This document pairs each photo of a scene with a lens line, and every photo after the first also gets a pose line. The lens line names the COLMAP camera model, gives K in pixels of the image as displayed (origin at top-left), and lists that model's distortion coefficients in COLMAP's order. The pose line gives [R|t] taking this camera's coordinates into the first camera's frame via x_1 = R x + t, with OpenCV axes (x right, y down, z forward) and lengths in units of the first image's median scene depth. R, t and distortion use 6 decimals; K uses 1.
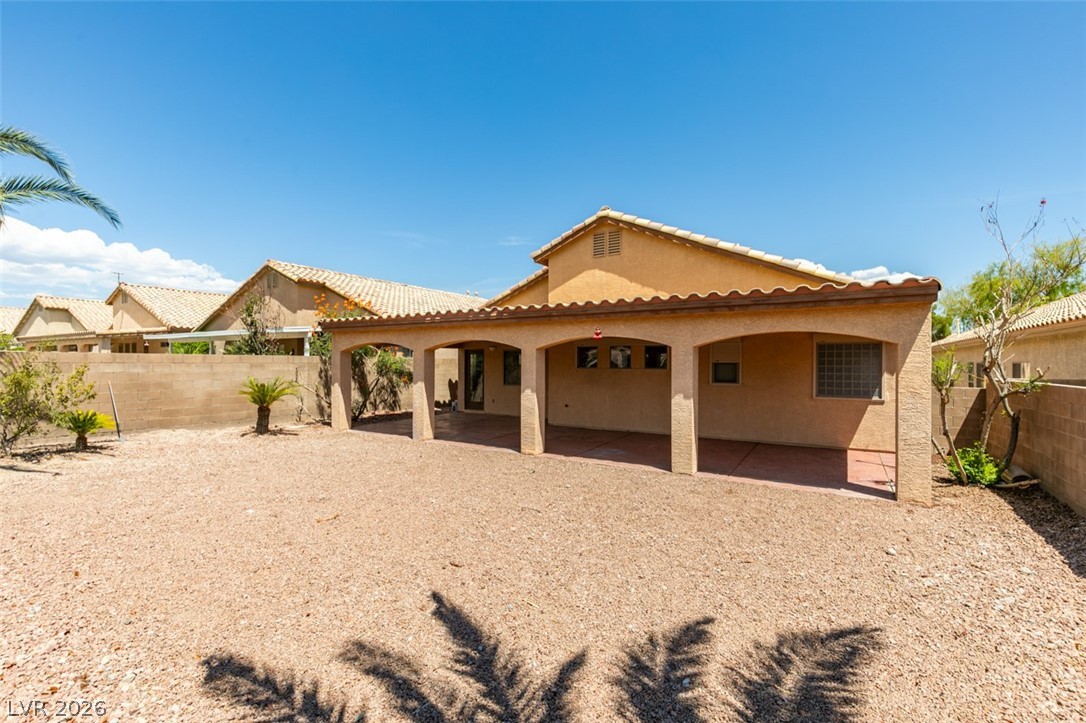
lens RADIAL K [[485.3, 0, 545.3], [0, 485.3, 367.5], [0, 0, 1]] dist [0.000392, -0.000062]
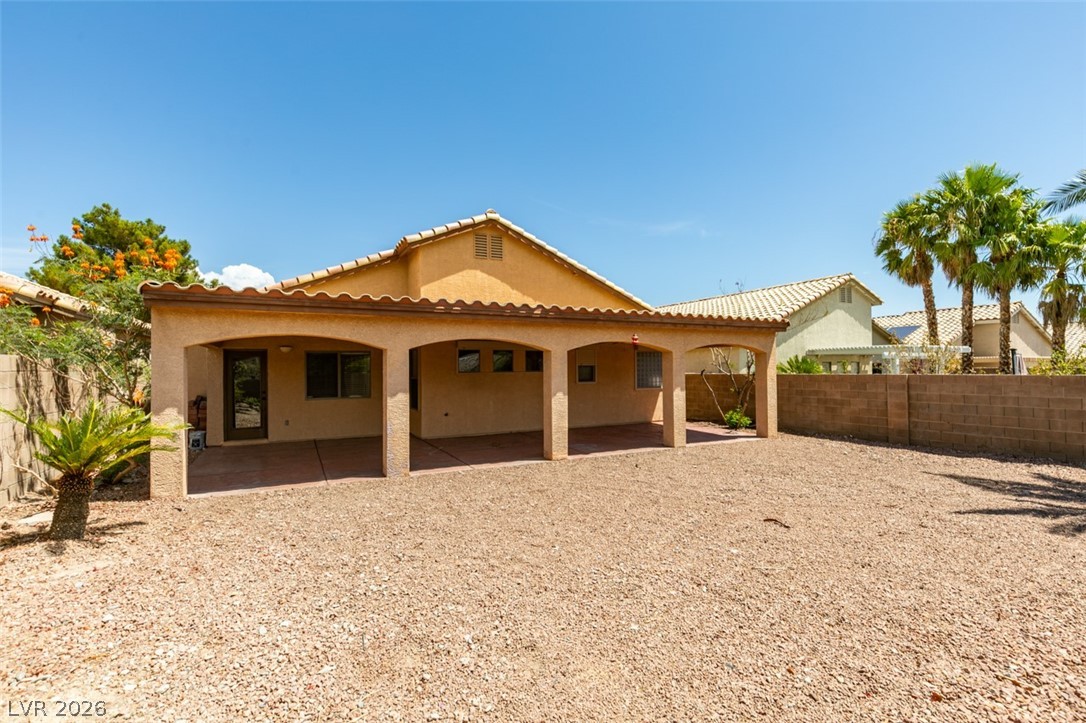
lens RADIAL K [[485.3, 0, 544.5], [0, 485.3, 357.0], [0, 0, 1]] dist [0.000392, -0.000062]
pose [[0.511055, 0.010497, 0.859484, -0.690736], [0.019193, 0.999537, -0.023620, -0.002860], [-0.859334, 0.028567, 0.510617, 0.411910]]
